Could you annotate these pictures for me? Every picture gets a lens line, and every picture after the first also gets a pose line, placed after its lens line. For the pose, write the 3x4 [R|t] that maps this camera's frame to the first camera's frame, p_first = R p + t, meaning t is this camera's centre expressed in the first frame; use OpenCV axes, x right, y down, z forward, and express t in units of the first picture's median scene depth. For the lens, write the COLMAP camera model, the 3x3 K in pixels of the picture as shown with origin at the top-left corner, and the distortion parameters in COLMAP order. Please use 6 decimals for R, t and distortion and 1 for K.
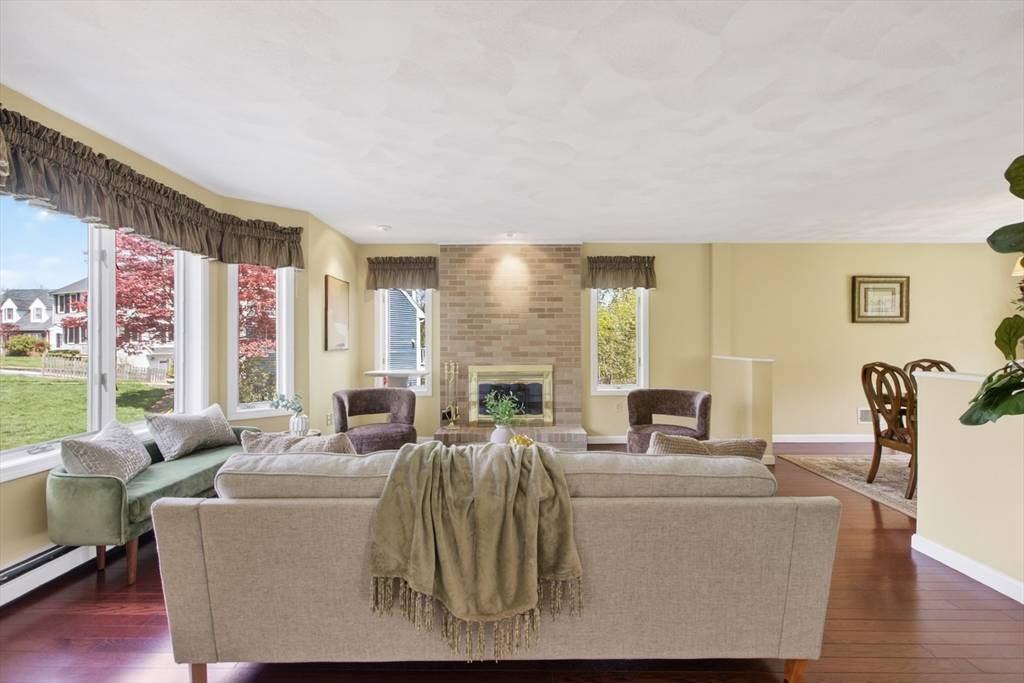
lens RADIAL K [[465.4, 0, 514.5], [0, 465.4, 340.0], [0, 0, 1]] dist [-0.003977, -0.000184]
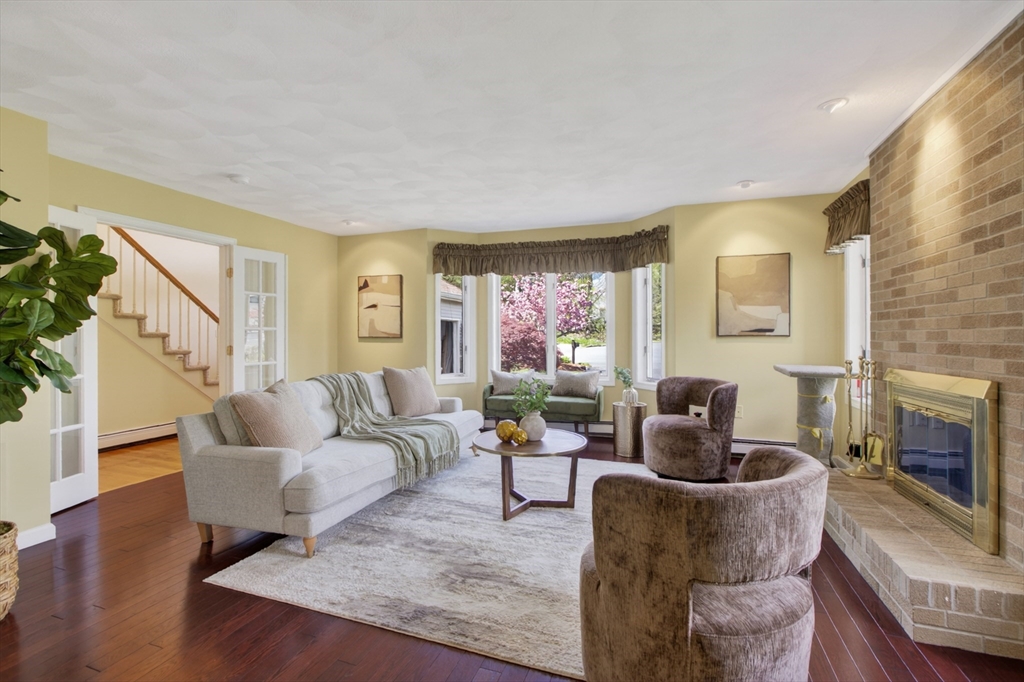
lens RADIAL K [[465.4, 0, 513.4], [0, 465.4, 337.2], [0, 0, 1]] dist [-0.003977, -0.000184]
pose [[-0.328306, 0.001638, -0.944570, 0.529427], [-0.000515, 0.999998, 0.001913, 0.019489], [0.944571, 0.001115, -0.328304, 0.769384]]
